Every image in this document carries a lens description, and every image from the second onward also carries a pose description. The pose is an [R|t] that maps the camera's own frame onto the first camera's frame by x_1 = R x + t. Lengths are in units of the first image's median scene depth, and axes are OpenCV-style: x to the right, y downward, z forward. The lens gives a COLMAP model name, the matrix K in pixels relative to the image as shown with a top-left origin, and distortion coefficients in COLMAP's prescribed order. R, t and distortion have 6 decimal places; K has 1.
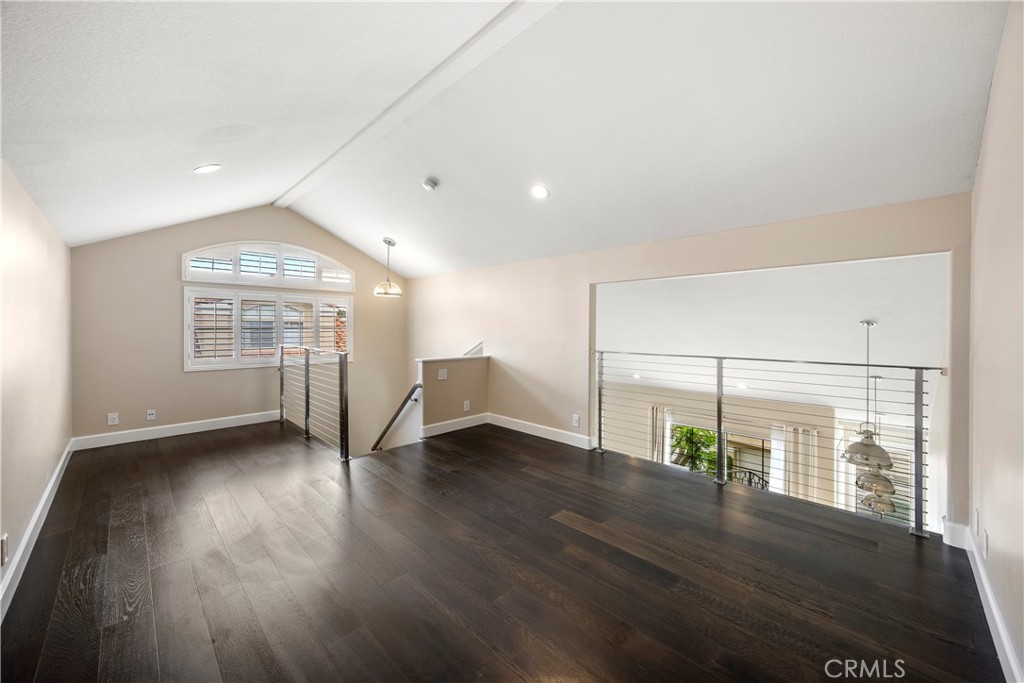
lens RADIAL K [[388.2, 0, 514.3], [0, 388.2, 326.1], [0, 0, 1]] dist [0.000110, 0.000155]
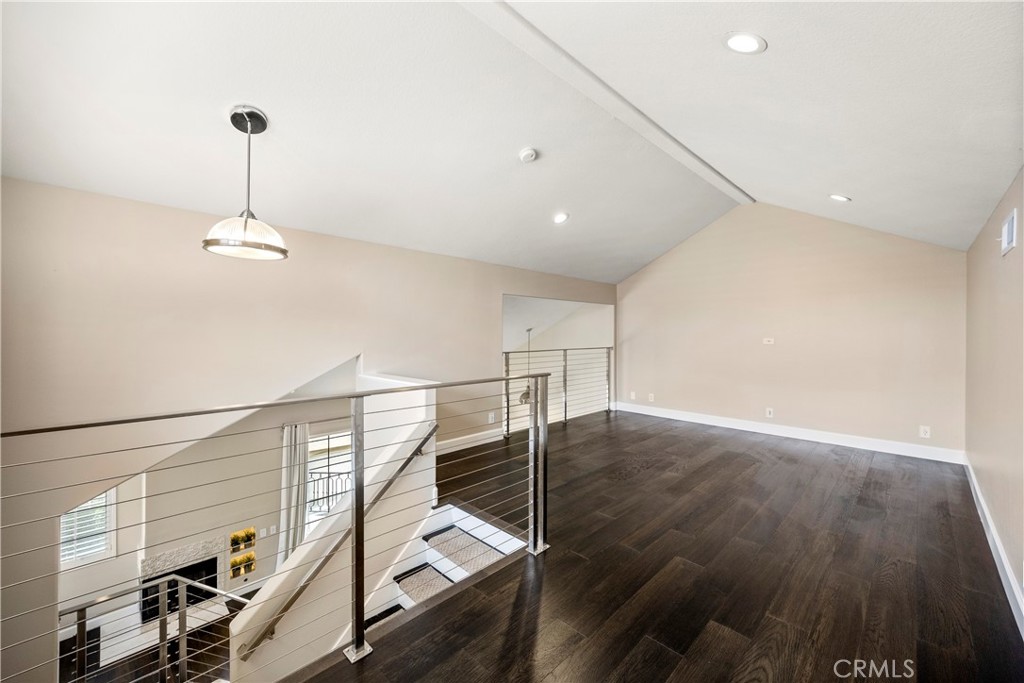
lens RADIAL K [[401.4, 0, 516.8], [0, 401.4, 337.0], [0, 0, 1]] dist [0.010314, -0.000059]
pose [[-0.004896, -0.011390, 0.999923, -1.233074], [-0.007566, 0.999907, 0.011352, 0.006759], [-0.999959, -0.007510, -0.004982, 1.207796]]
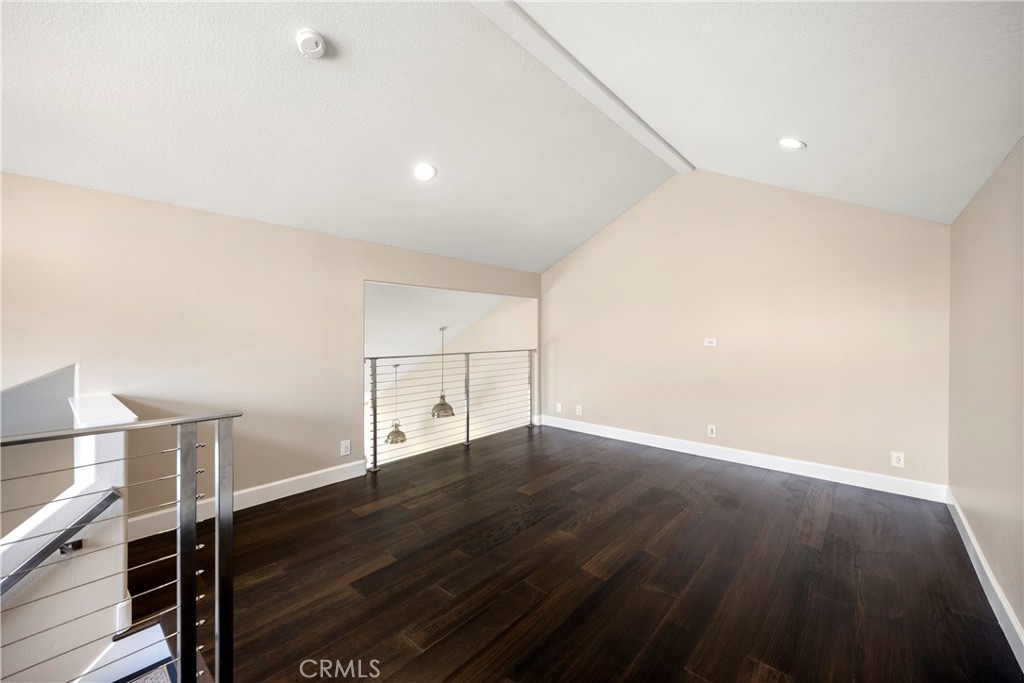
lens RADIAL K [[401.4, 0, 516.8], [0, 401.4, 337.0], [0, 0, 1]] dist [0.010314, -0.000059]
pose [[-0.068531, -0.012779, 0.997567, -0.884810], [-0.006358, 0.999903, 0.012372, 0.005294], [-0.997629, -0.005494, -0.068605, 0.911105]]
